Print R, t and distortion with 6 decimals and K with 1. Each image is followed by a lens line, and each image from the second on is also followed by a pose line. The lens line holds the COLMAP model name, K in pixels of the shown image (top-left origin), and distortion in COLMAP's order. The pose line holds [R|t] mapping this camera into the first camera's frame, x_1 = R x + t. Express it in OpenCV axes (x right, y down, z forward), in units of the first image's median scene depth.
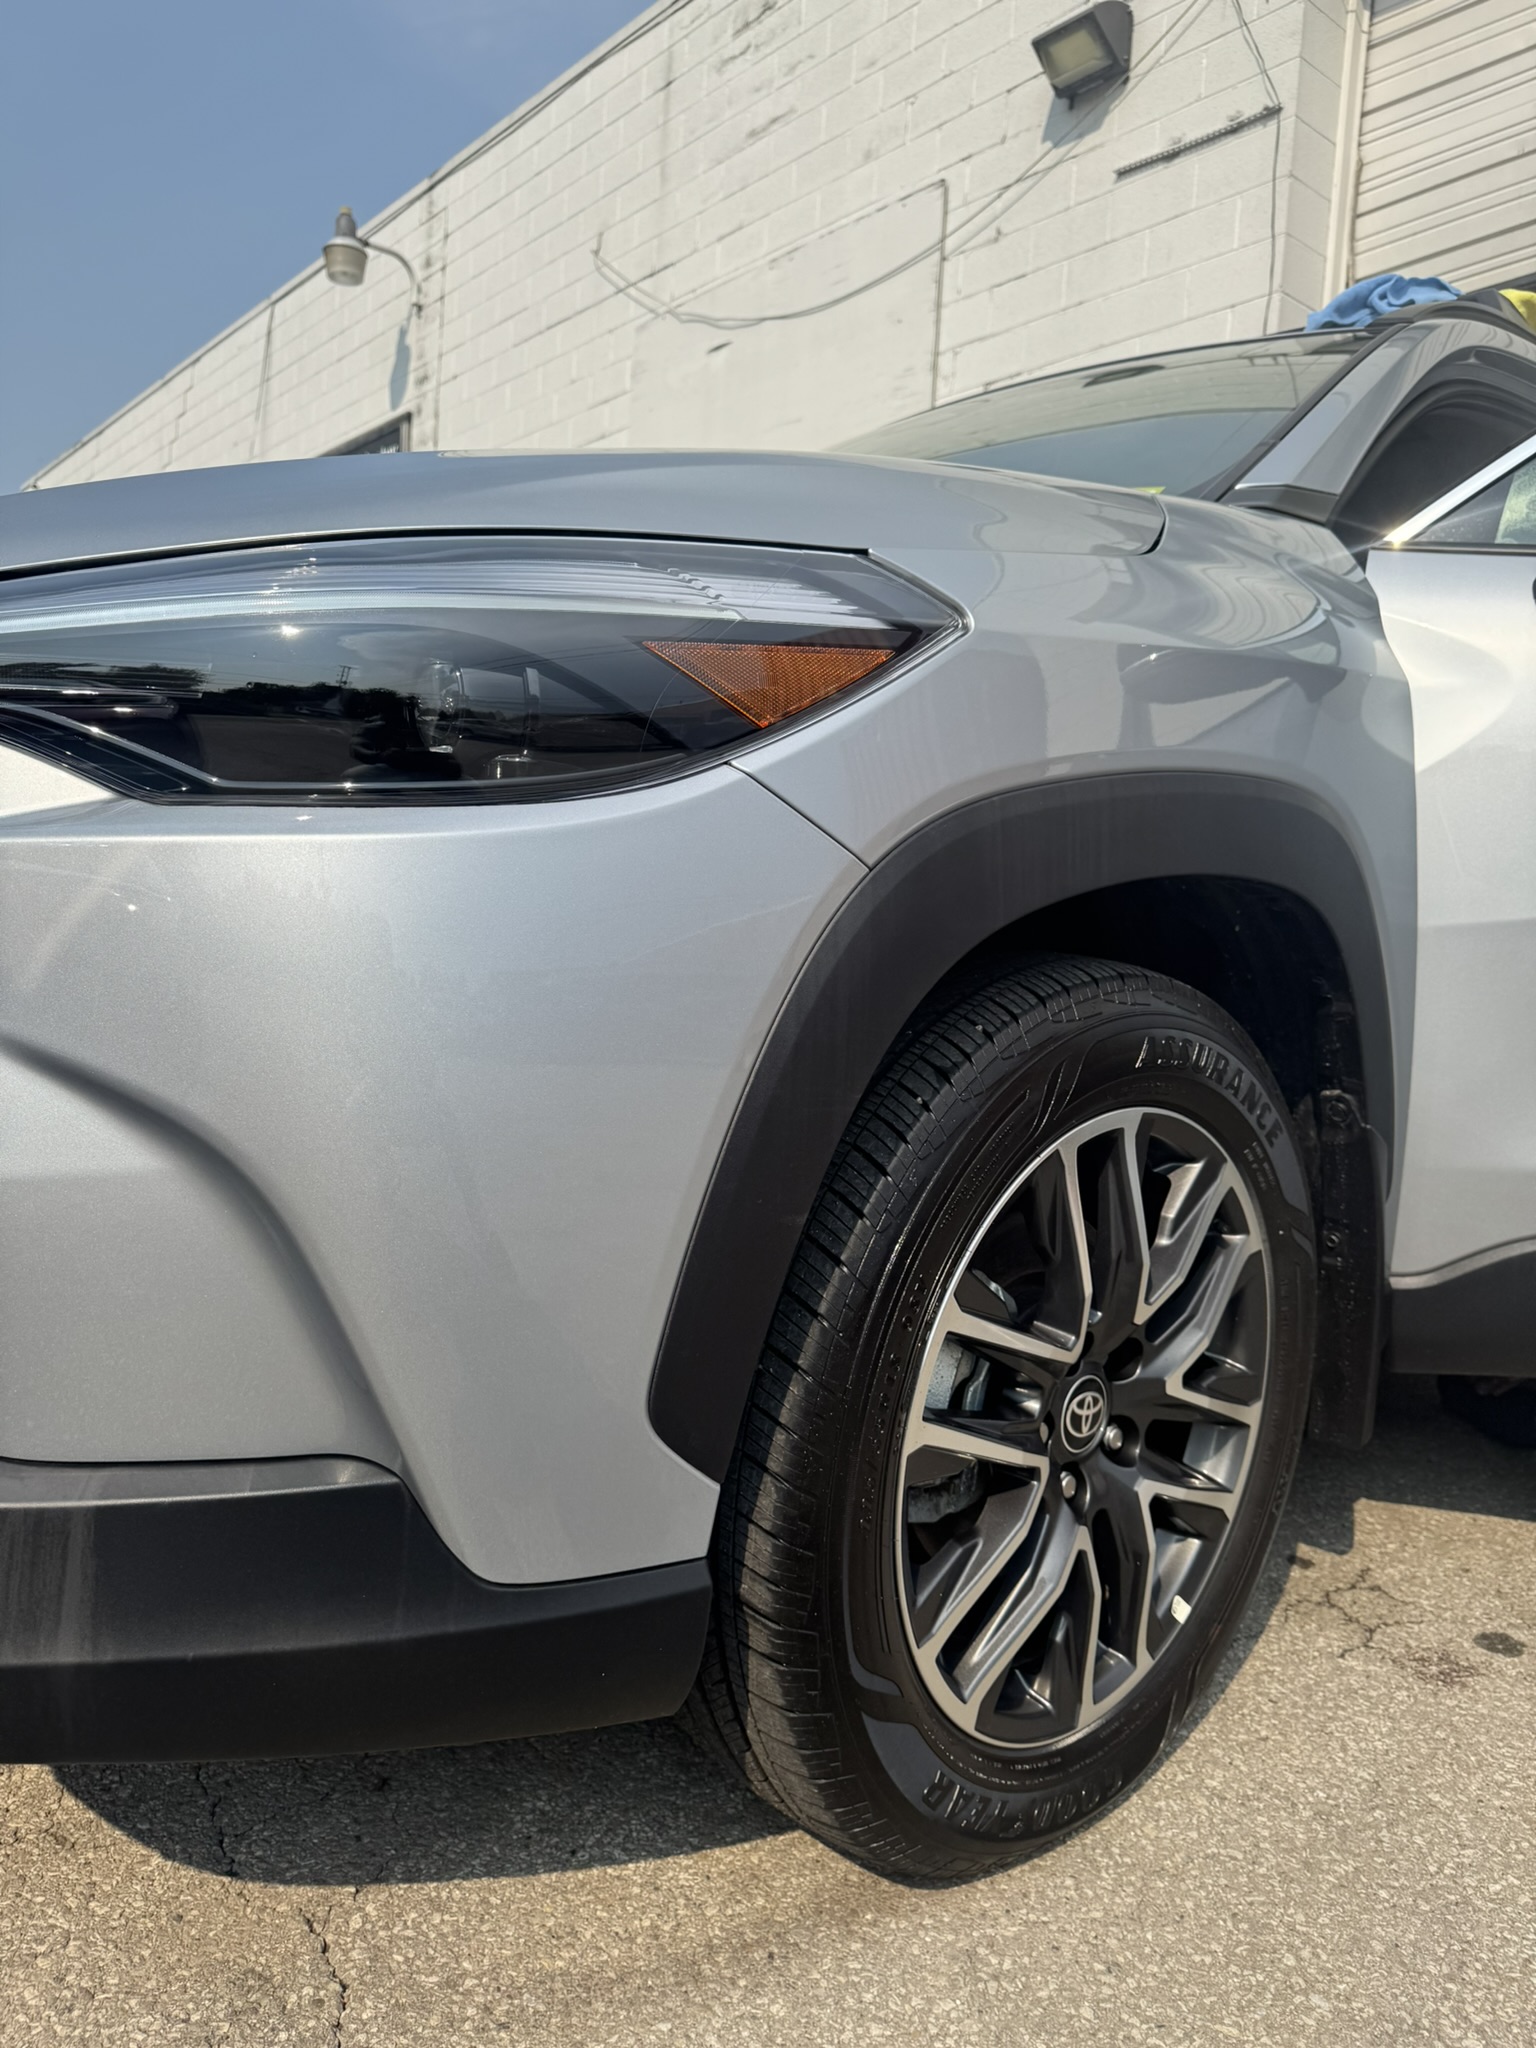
lens RADIAL K [[1490.3, 0, 768.0], [0, 1490.3, 1024.0], [0, 0, 1]] dist [-0.006620, 0.008170]
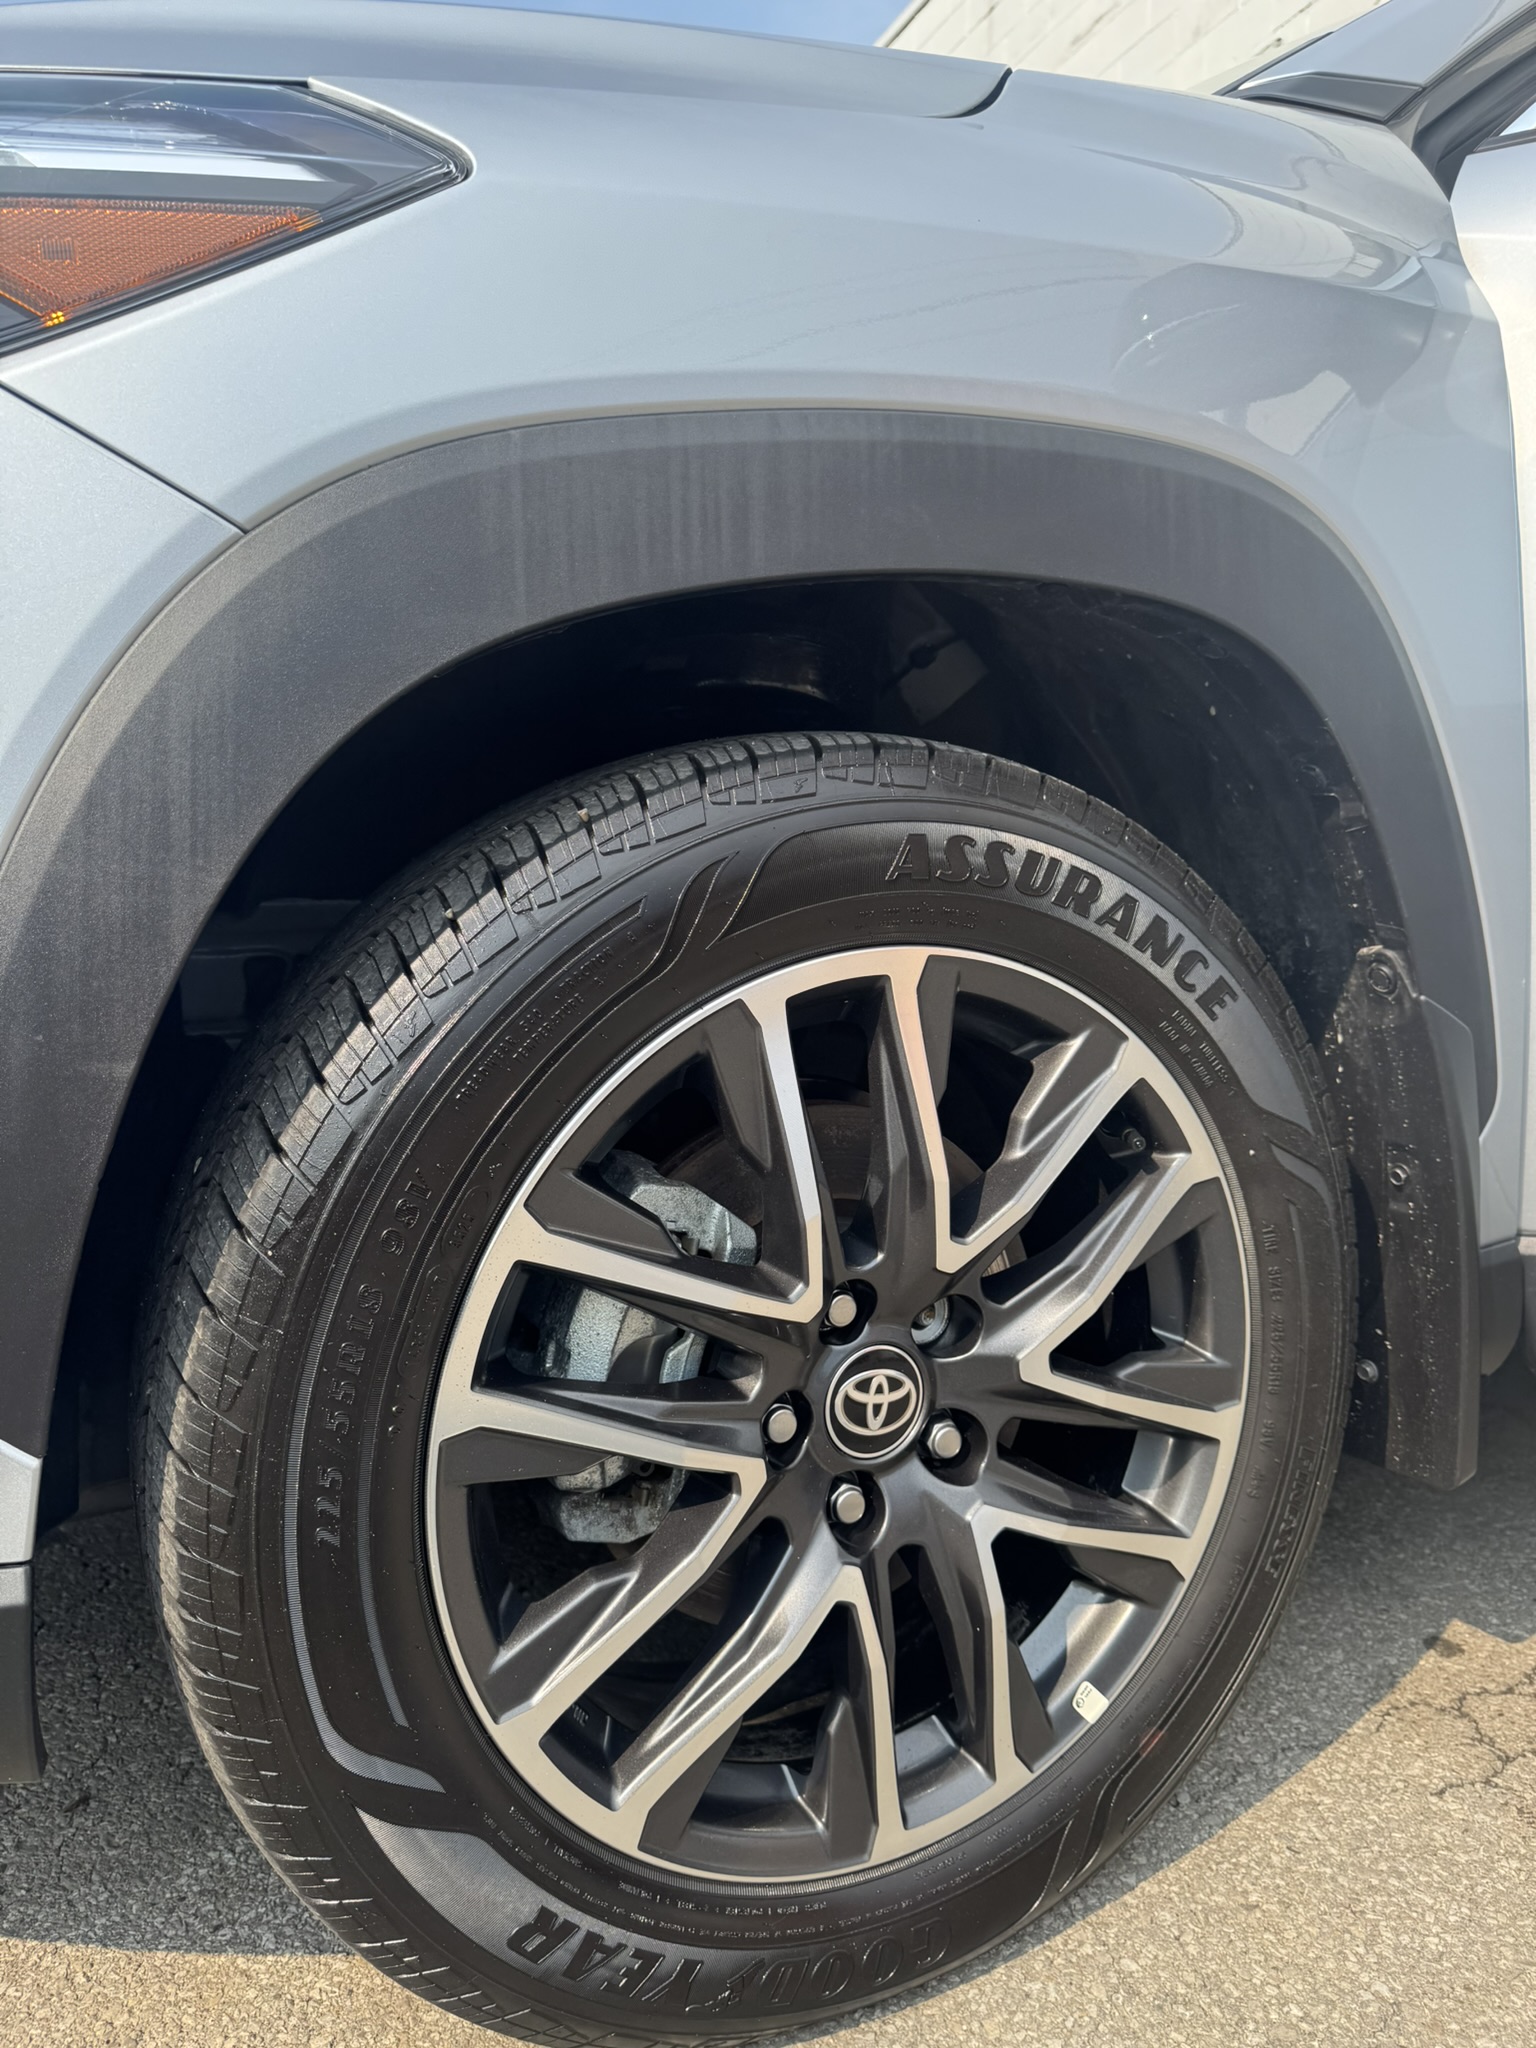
lens RADIAL K [[1470.5, 0, 765.1], [0, 1470.5, 1036.3], [0, 0, 1]] dist [0.030012, -0.040768]
pose [[0.957286, -0.015655, -0.288717, 0.343313], [0.017782, 0.999831, 0.004747, 0.084981], [0.288594, -0.009679, 0.957403, 0.320323]]
